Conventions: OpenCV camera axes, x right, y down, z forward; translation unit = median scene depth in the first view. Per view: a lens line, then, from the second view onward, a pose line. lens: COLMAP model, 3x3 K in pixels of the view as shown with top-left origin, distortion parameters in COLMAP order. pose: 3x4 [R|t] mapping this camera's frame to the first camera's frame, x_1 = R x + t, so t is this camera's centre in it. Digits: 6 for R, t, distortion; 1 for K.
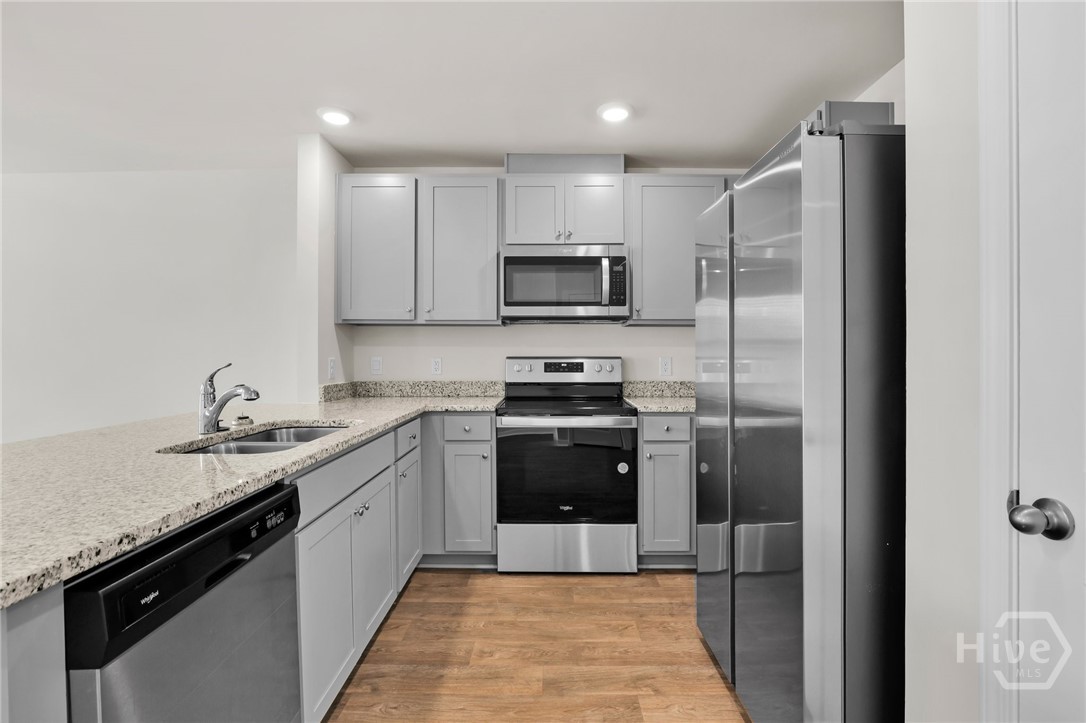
lens RADIAL K [[506.6, 0, 547.7], [0, 506.6, 360.1], [0, 0, 1]] dist [-0.031727, 0.005702]
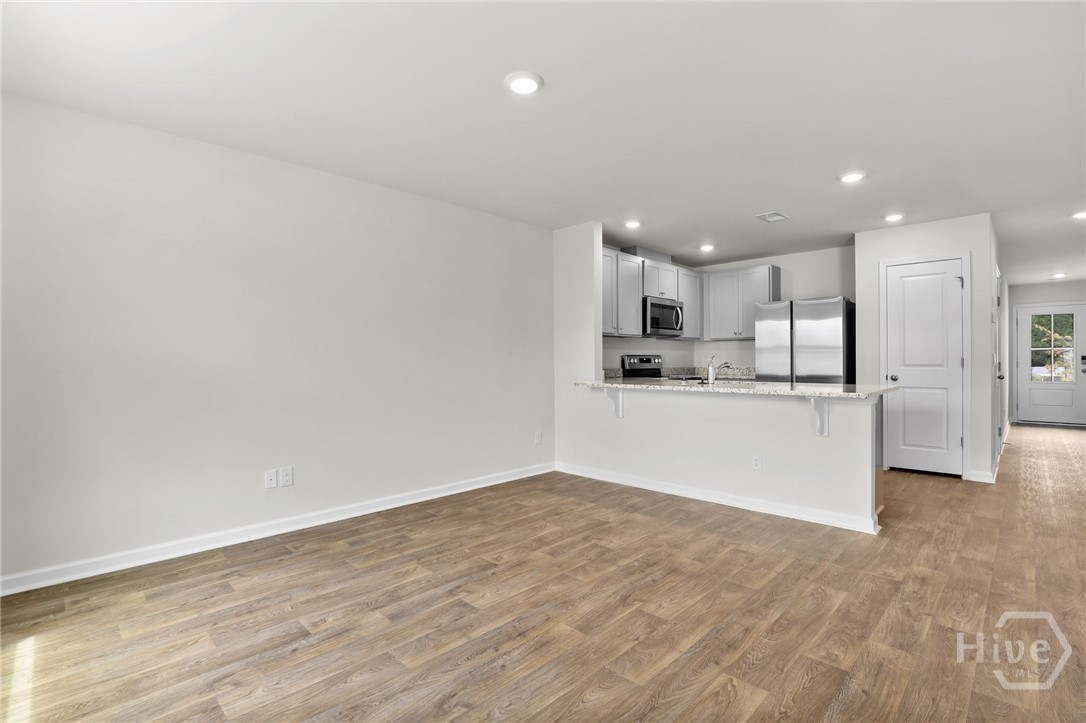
lens RADIAL K [[506.6, 0, 547.3], [0, 506.6, 361.1], [0, 0, 1]] dist [-0.031727, 0.005702]
pose [[0.696362, -0.003073, 0.717684, -1.868726], [0.013573, 0.999868, -0.008889, 0.032425], [-0.717563, 0.015931, 0.696312, -0.065939]]
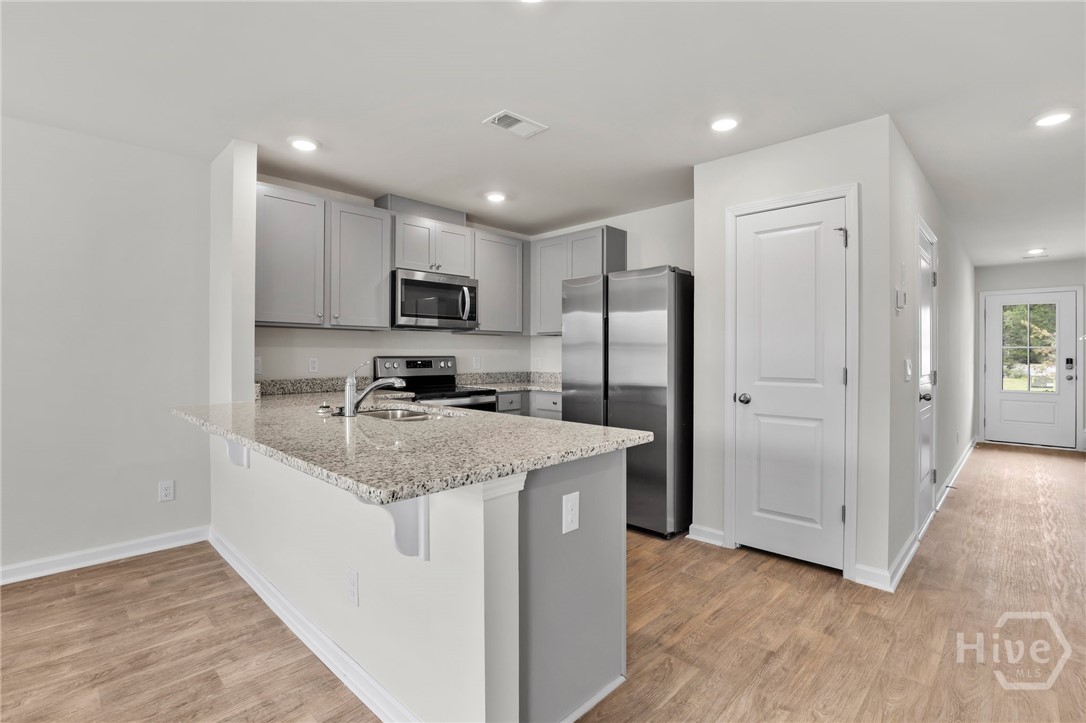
lens RADIAL K [[506.6, 0, 544.9], [0, 506.6, 353.9], [0, 0, 1]] dist [-0.031727, 0.005702]
pose [[0.694505, 0.001527, 0.719486, -0.804645], [0.007798, 0.999923, -0.009650, 0.002903], [-0.719446, 0.012313, 0.694440, -0.161580]]
